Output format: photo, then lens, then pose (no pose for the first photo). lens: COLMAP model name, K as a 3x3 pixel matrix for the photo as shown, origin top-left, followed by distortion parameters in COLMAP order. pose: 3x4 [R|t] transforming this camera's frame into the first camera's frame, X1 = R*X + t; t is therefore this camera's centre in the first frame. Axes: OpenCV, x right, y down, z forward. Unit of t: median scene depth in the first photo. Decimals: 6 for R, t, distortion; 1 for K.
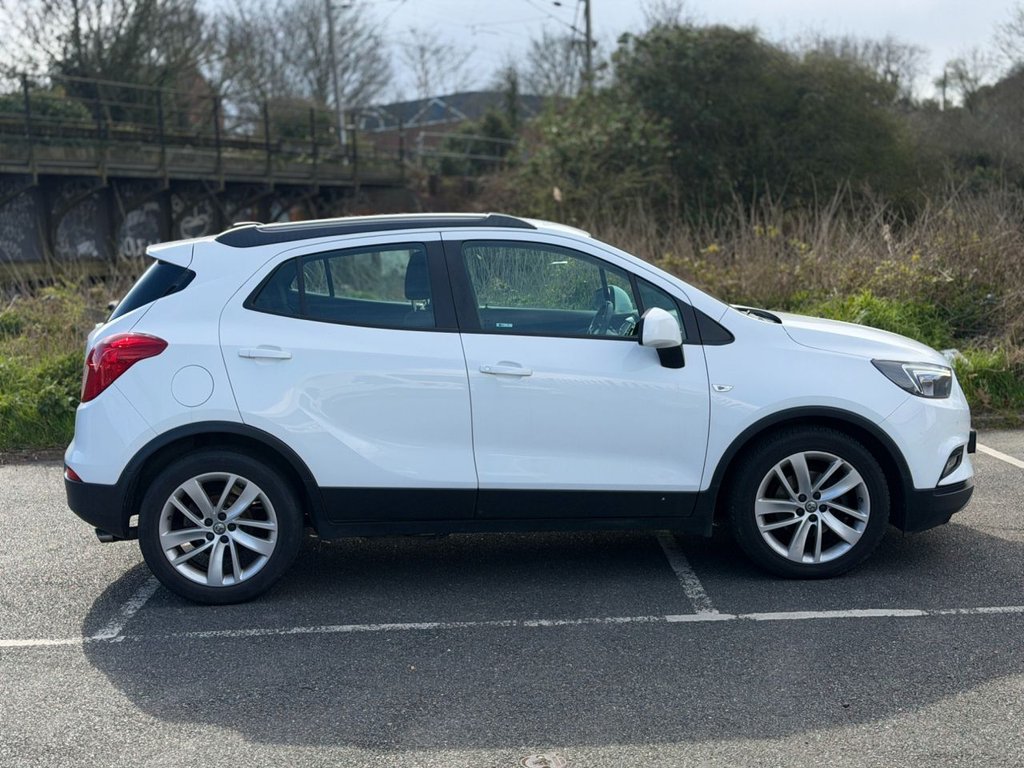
lens RADIAL K [[1417.3, 0, 510.6], [0, 1417.3, 383.5], [0, 0, 1]] dist [0.120254, 0.000000]
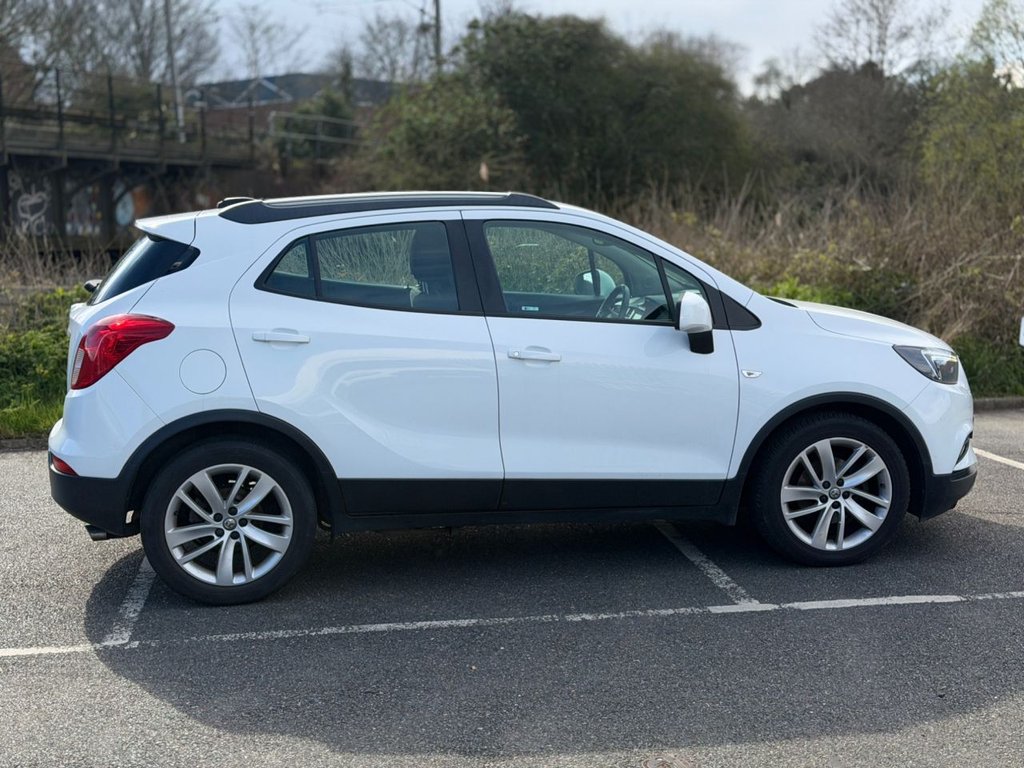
lens RADIAL K [[1417.3, 0, 525.2], [0, 1417.3, 386.7], [0, 0, 1]] dist [0.120254, 0.000000]
pose [[0.990827, -0.001043, 0.135135, -0.137421], [-0.000428, 0.999941, 0.010858, 0.001475], [-0.135138, -0.010816, 0.990768, 0.047552]]
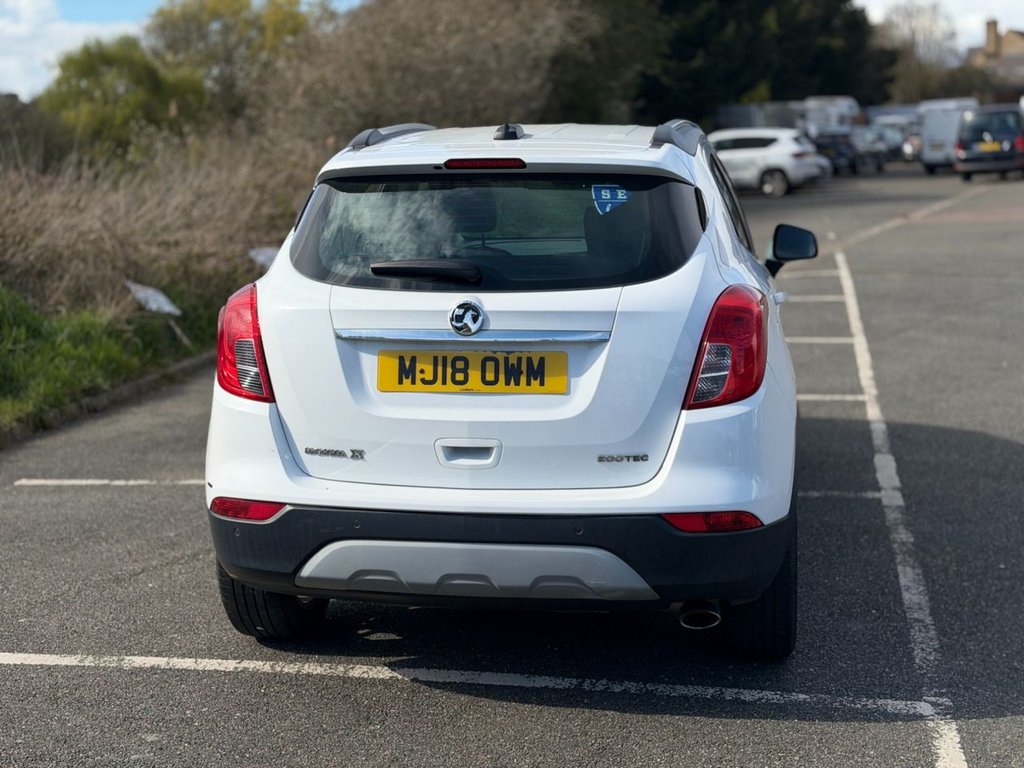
lens RADIAL K [[1417.3, 0, 525.3], [0, 1417.3, 381.6], [0, 0, 1]] dist [0.120254, 0.000000]
pose [[0.195050, -0.132208, 0.971842, -0.912551], [0.128486, 0.985778, 0.108316, -0.073959], [-0.972341, 0.103741, 0.209263, 0.960701]]
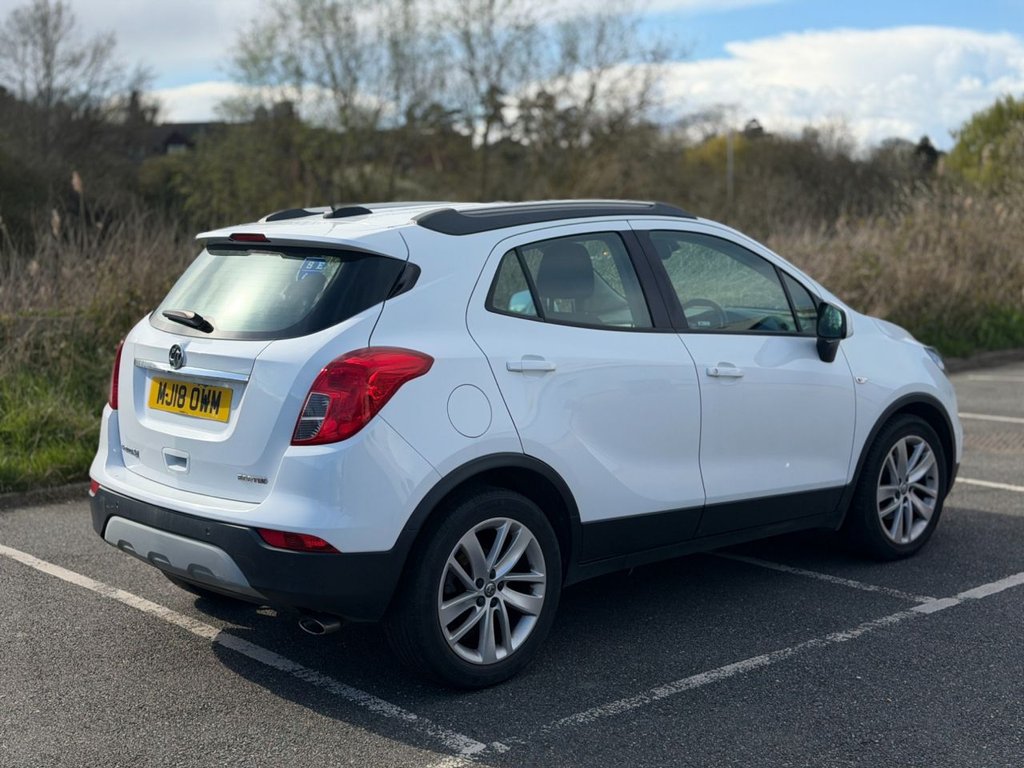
lens RADIAL K [[1417.3, 0, 498.3], [0, 1417.3, 386.6], [0, 0, 1]] dist [0.120254, 0.000000]
pose [[0.760233, -0.053261, 0.647463, -0.698987], [0.061851, 0.998040, 0.009477, -0.017541], [-0.646699, 0.032842, 0.762038, 0.391069]]
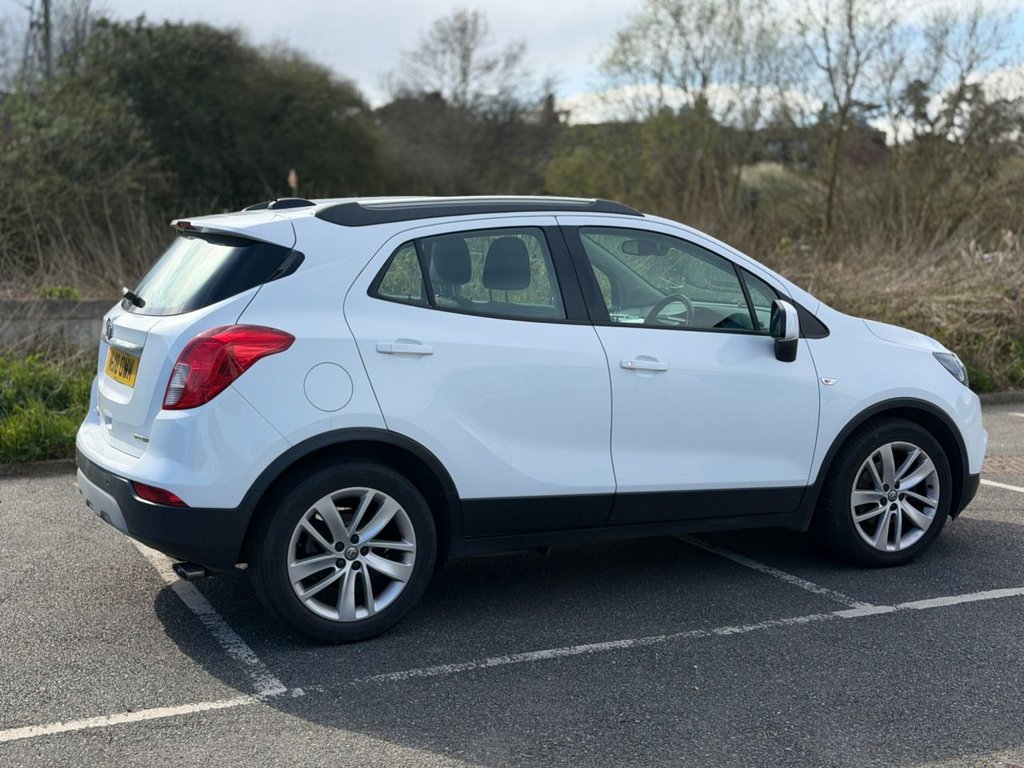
lens RADIAL K [[1417.3, 0, 521.9], [0, 1417.3, 381.3], [0, 0, 1]] dist [0.120254, 0.000000]
pose [[0.906824, -0.013682, 0.421287, -0.466078], [0.017074, 0.999845, -0.004280, 0.003875], [-0.421164, 0.011074, 0.906917, 0.180688]]
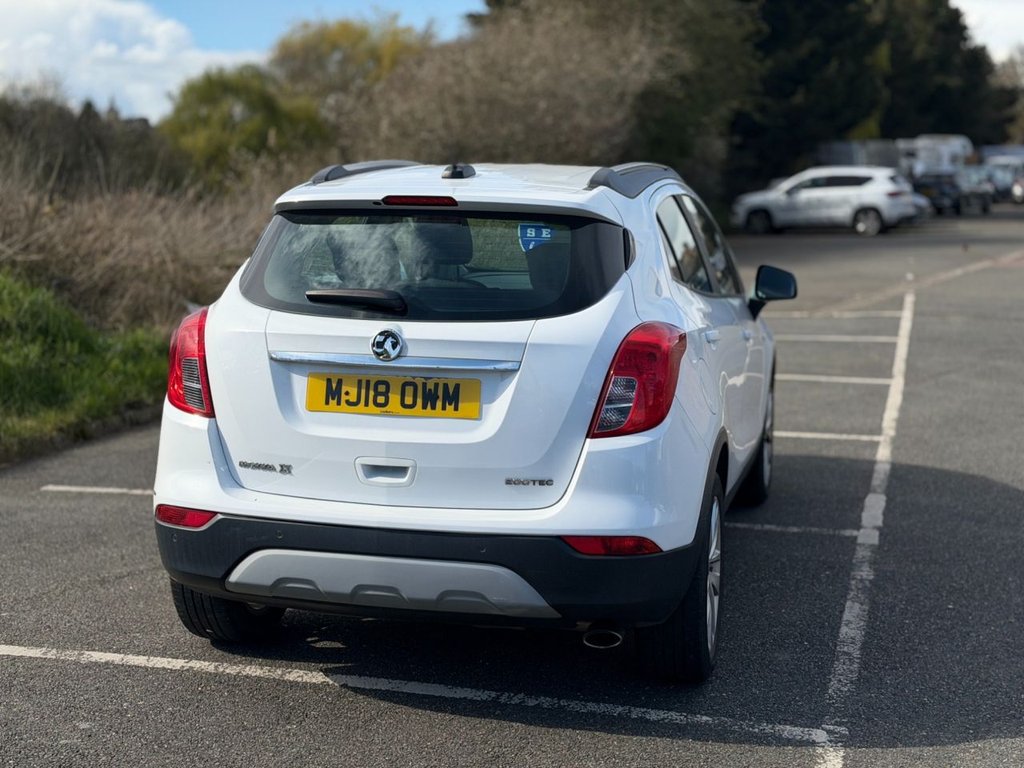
lens RADIAL K [[1417.3, 0, 526.8], [0, 1417.3, 380.8], [0, 0, 1]] dist [0.120254, 0.000000]
pose [[0.270102, -0.102936, 0.957313, -0.928805], [0.100107, 0.991882, 0.078409, -0.066235], [-0.957613, 0.074656, 0.278215, 0.868592]]
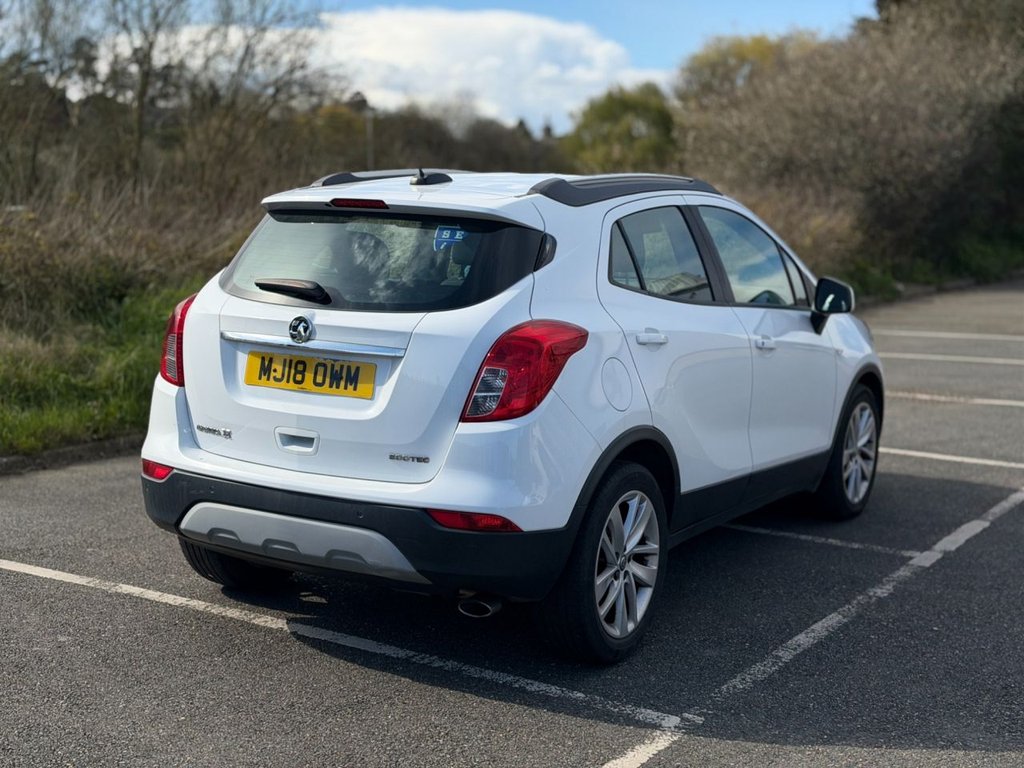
lens RADIAL K [[1417.3, 0, 525.3], [0, 1417.3, 371.1], [0, 0, 1]] dist [0.120254, 0.000000]
pose [[0.535981, -0.065276, 0.841703, -0.881458], [0.061363, 0.997381, 0.038274, -0.037256], [-0.841997, 0.031135, 0.538583, 0.614577]]
